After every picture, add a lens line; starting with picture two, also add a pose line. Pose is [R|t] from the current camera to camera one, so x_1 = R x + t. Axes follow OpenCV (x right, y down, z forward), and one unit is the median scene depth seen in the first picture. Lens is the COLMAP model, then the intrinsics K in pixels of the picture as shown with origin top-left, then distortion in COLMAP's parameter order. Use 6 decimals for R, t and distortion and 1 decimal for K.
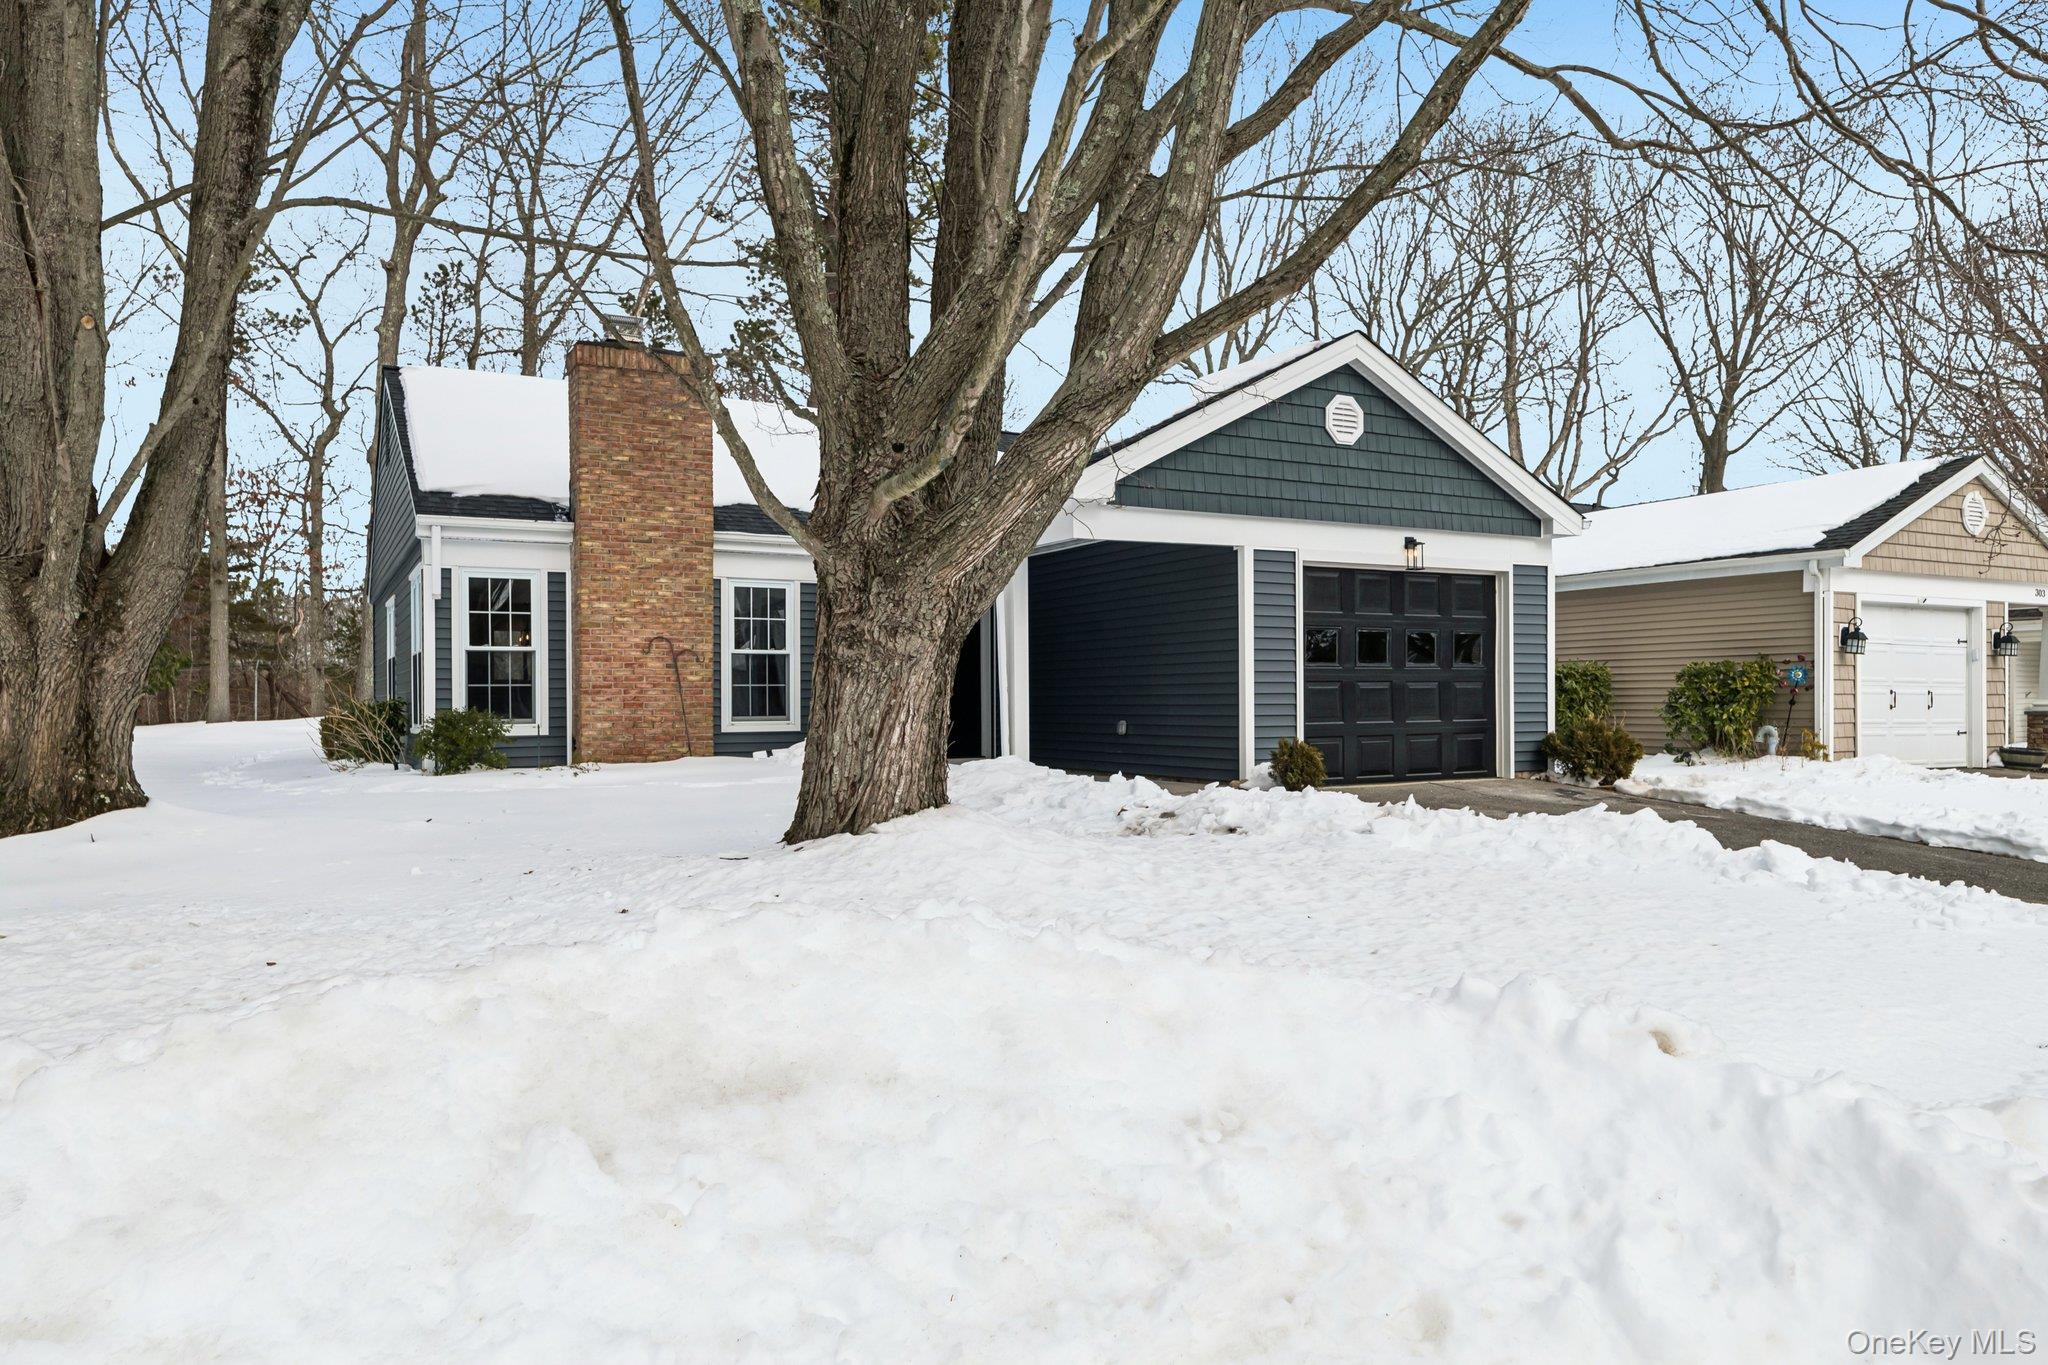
lens RADIAL K [[1352.4, 0, 1024.0], [0, 1352.4, 682.5], [0, 0, 1]] dist [0.004038, 0.001265]
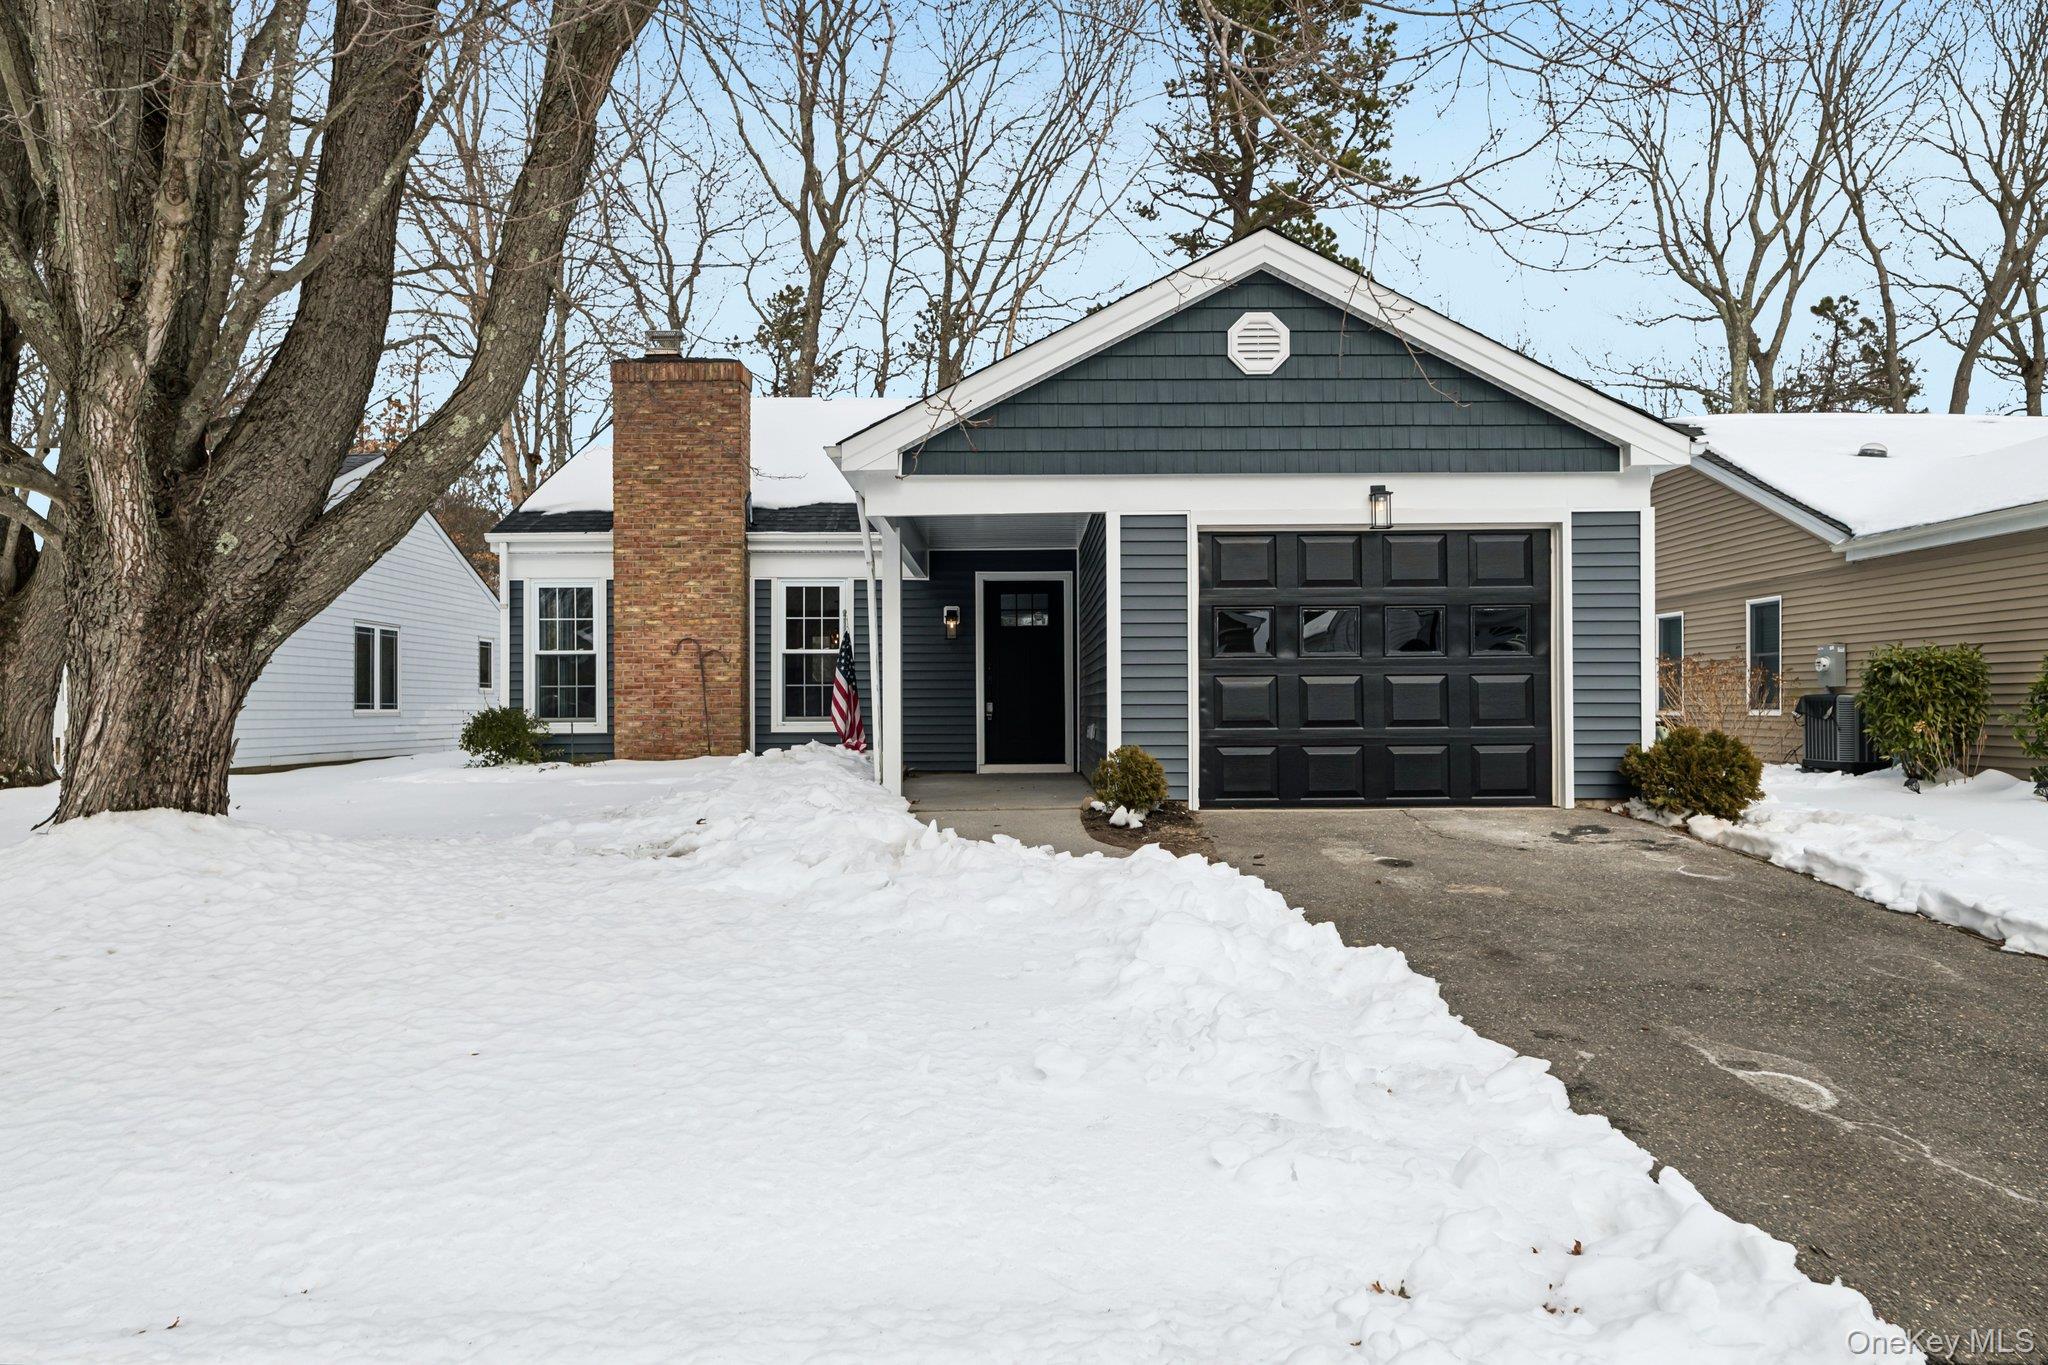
lens RADIAL K [[1358.1, 0, 1024.0], [0, 1358.1, 682.5], [0, 0, 1]] dist [0.004534, 0.001925]
pose [[0.875315, -0.006415, -0.483510, 0.456991], [0.005557, 0.999979, -0.003208, 0.004443], [0.483521, 0.000121, 0.875333, 0.223684]]
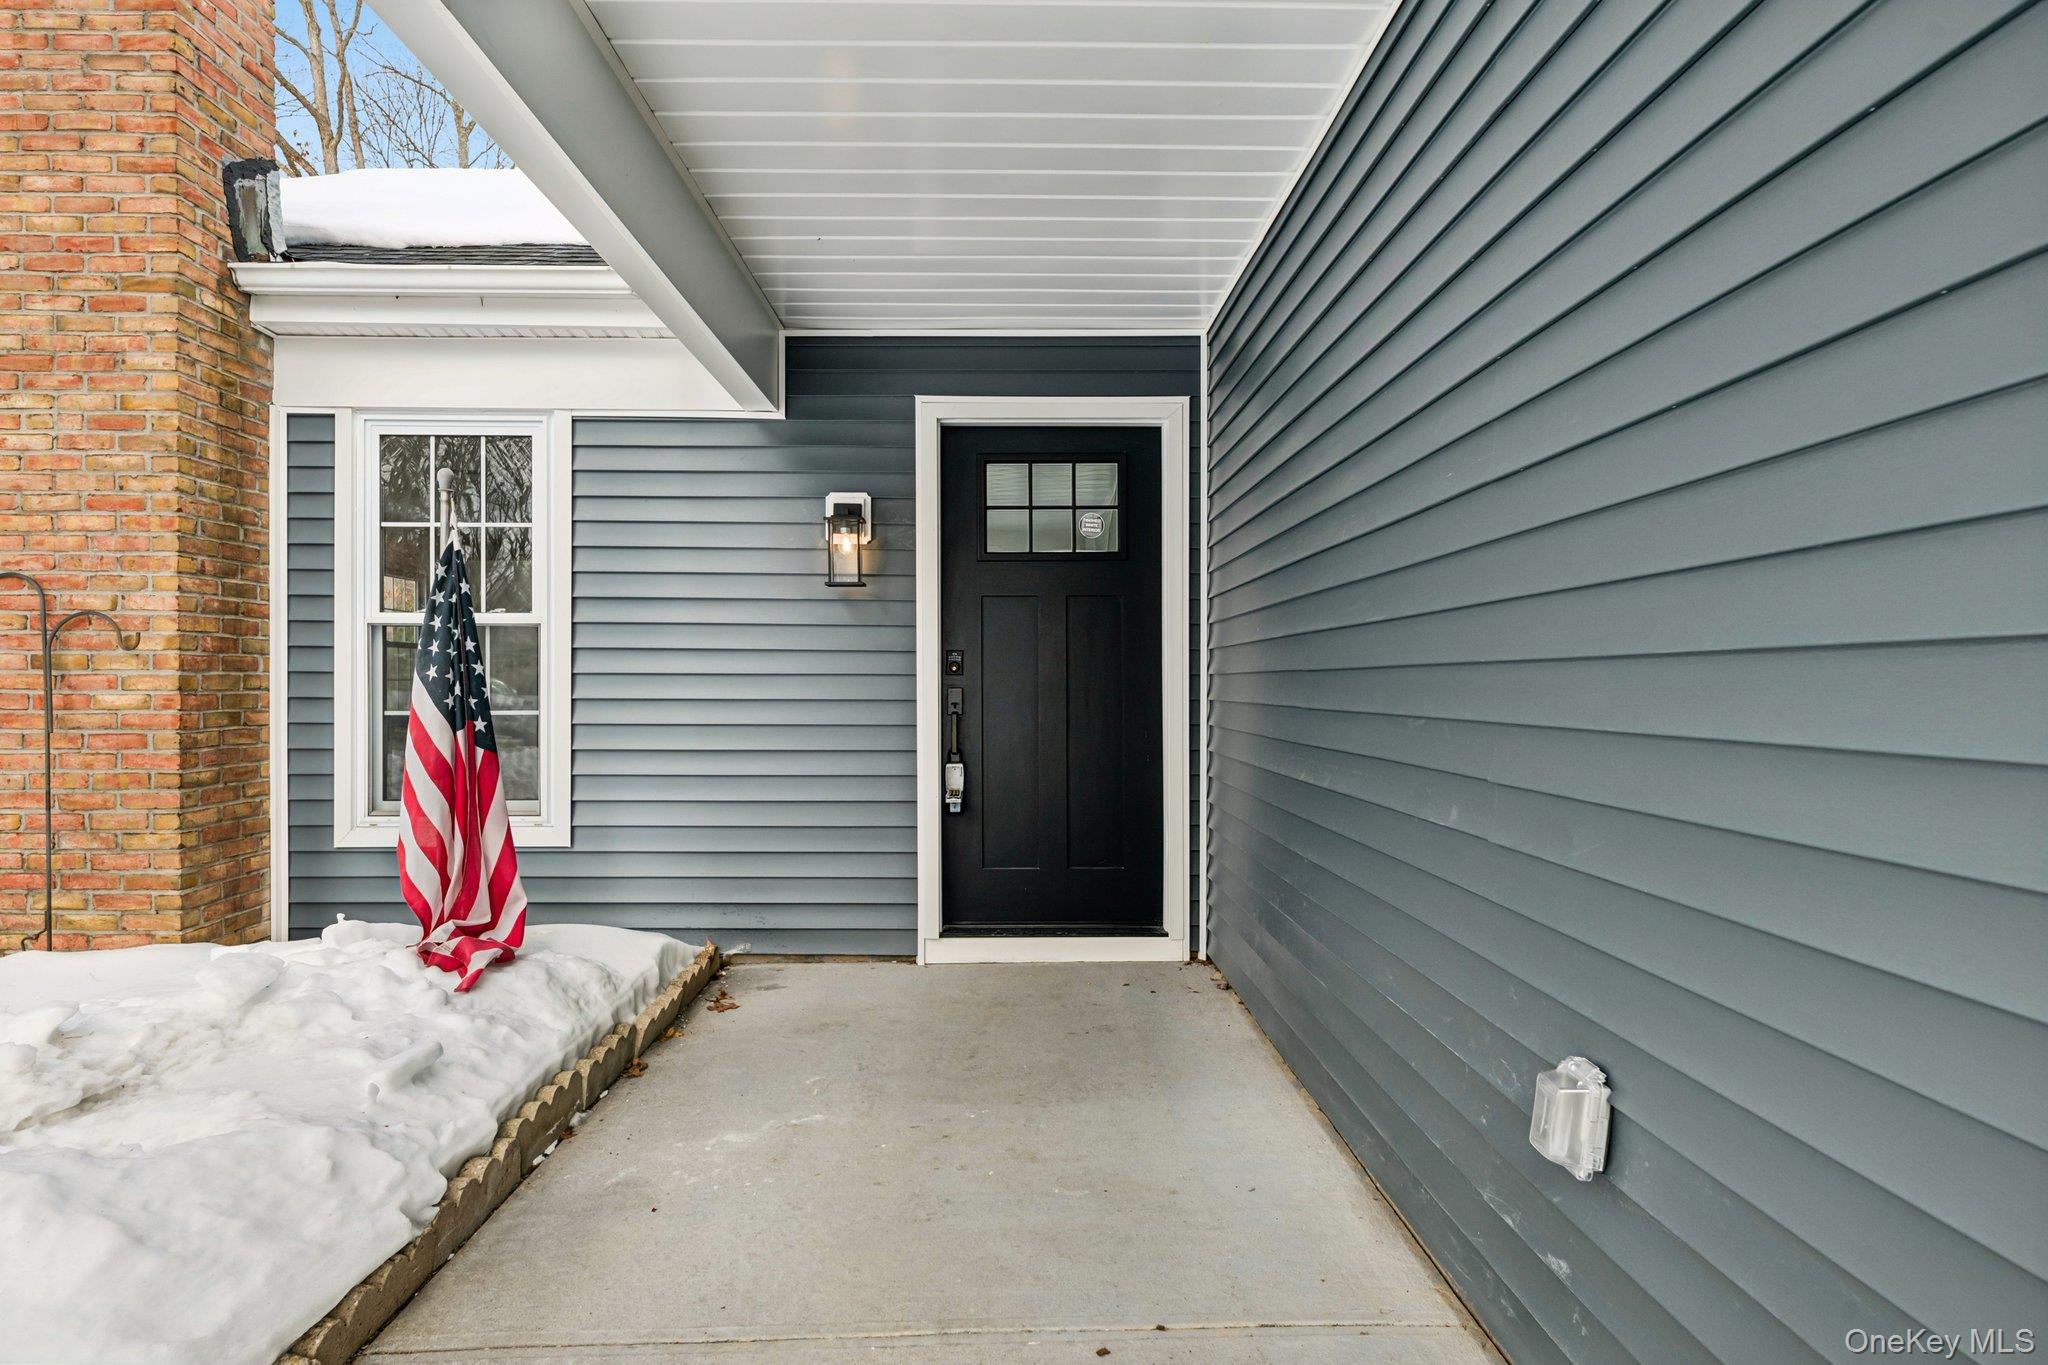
lens RADIAL K [[1110.9, 0, 1024.0], [0, 1110.9, 682.5], [0, 0, 1]] dist [-0.000580, -0.000583]
pose [[0.876231, 0.009156, -0.481804, 0.079041], [0.000743, 0.999793, 0.020350, -0.012698], [0.481891, -0.018189, 0.876043, 0.890910]]
